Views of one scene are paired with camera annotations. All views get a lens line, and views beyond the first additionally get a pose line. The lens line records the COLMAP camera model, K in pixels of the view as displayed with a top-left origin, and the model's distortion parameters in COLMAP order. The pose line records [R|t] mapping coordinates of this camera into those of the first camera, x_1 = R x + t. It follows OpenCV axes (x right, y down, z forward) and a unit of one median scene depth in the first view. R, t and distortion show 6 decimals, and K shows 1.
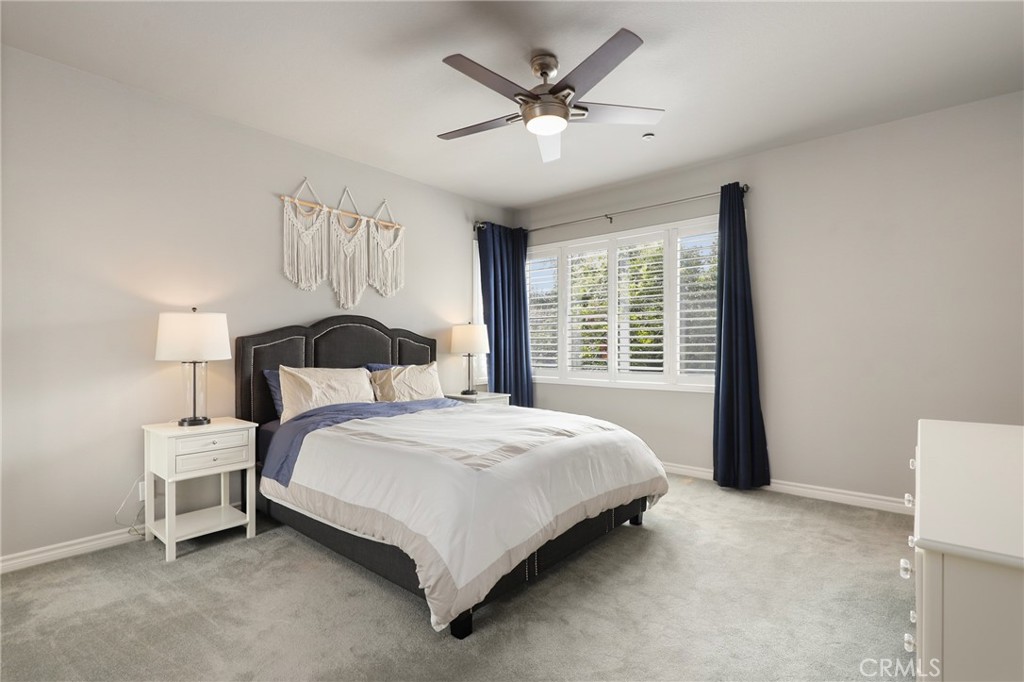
lens RADIAL K [[470.1, 0, 512.2], [0, 470.1, 342.7], [0, 0, 1]] dist [0.001862, 0.000040]
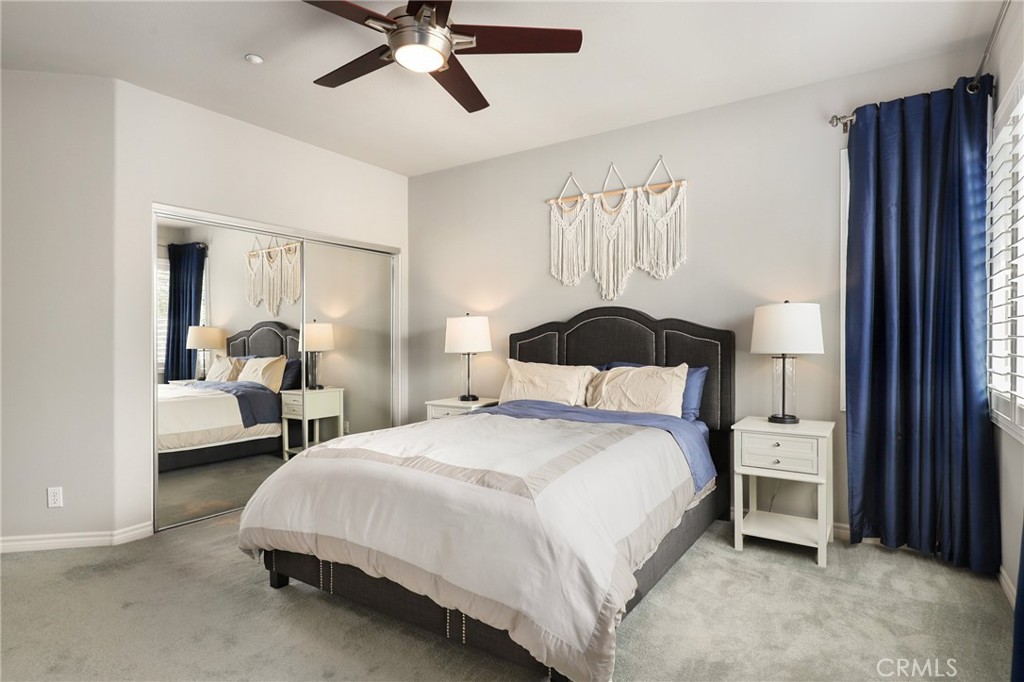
lens RADIAL K [[545.1, 0, 511.3], [0, 545.1, 343.3], [0, 0, 1]] dist [-0.036450, -0.000614]
pose [[0.113987, 0.006067, -0.993464, 0.658363], [0.014909, 0.999858, 0.007817, -0.000148], [0.993370, -0.015702, 0.113881, 0.697557]]
